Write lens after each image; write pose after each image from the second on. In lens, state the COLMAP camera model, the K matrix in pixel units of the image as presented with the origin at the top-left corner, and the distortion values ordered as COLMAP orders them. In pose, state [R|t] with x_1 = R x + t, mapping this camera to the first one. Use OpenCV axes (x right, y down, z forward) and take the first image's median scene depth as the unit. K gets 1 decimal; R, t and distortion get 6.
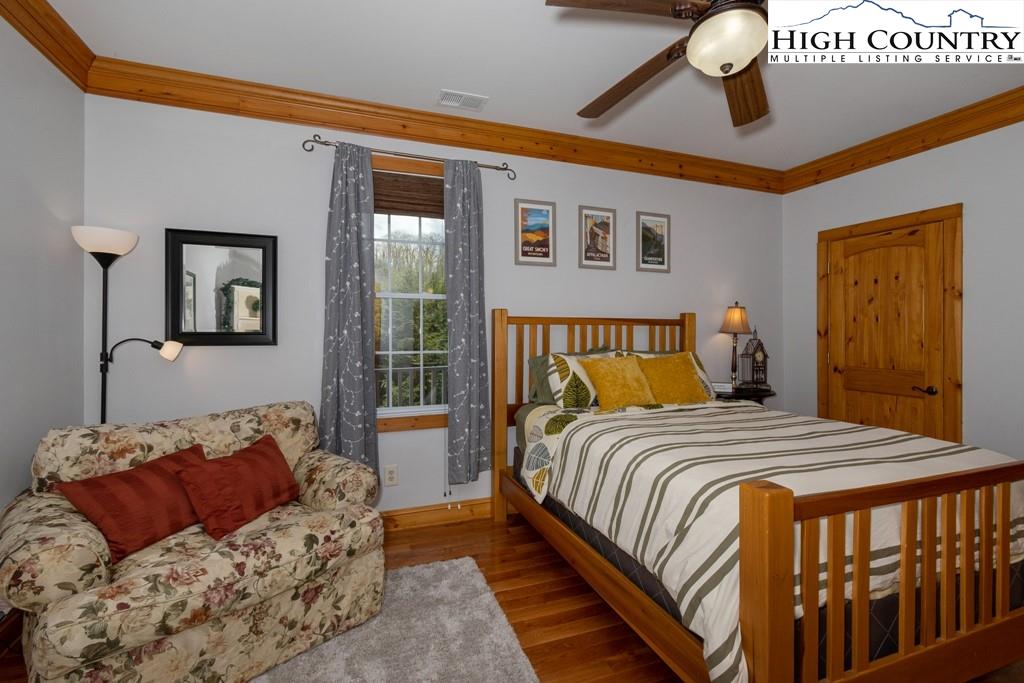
lens RADIAL K [[452.7, 0, 510.9], [0, 452.7, 325.7], [0, 0, 1]] dist [0.000471, -0.000223]
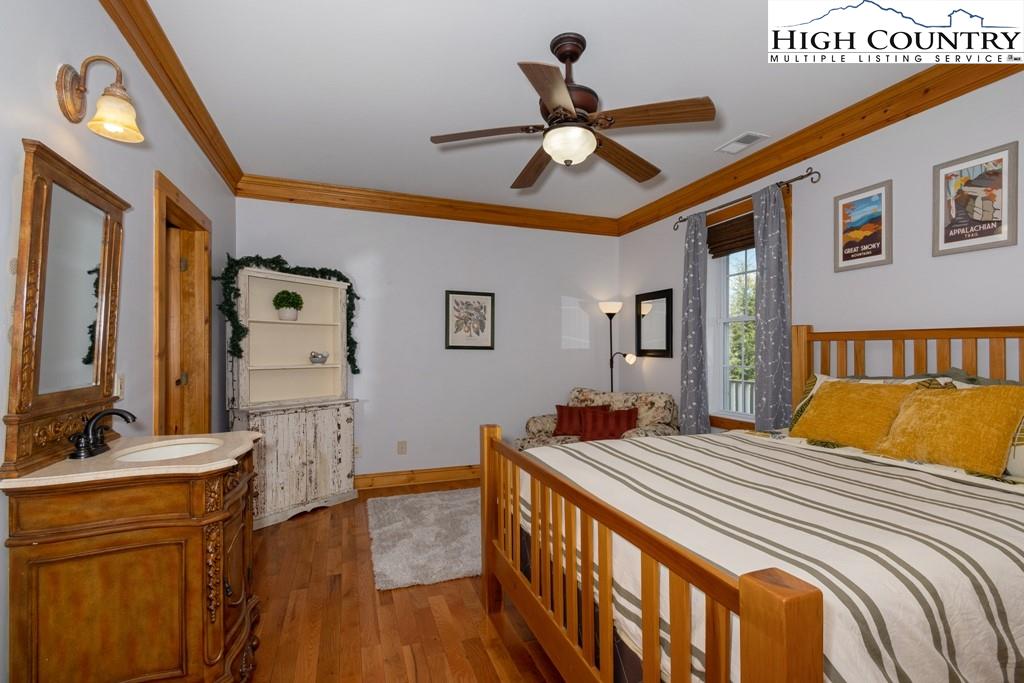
lens RADIAL K [[452.2, 0, 512.0], [0, 452.2, 341.5], [0, 0, 1]] dist [0.000153, -0.000264]
pose [[0.000162, -0.019071, -0.999818, 0.875943], [0.005842, 0.999801, -0.019070, 0.011161], [0.999983, -0.005838, 0.000273, 0.371940]]
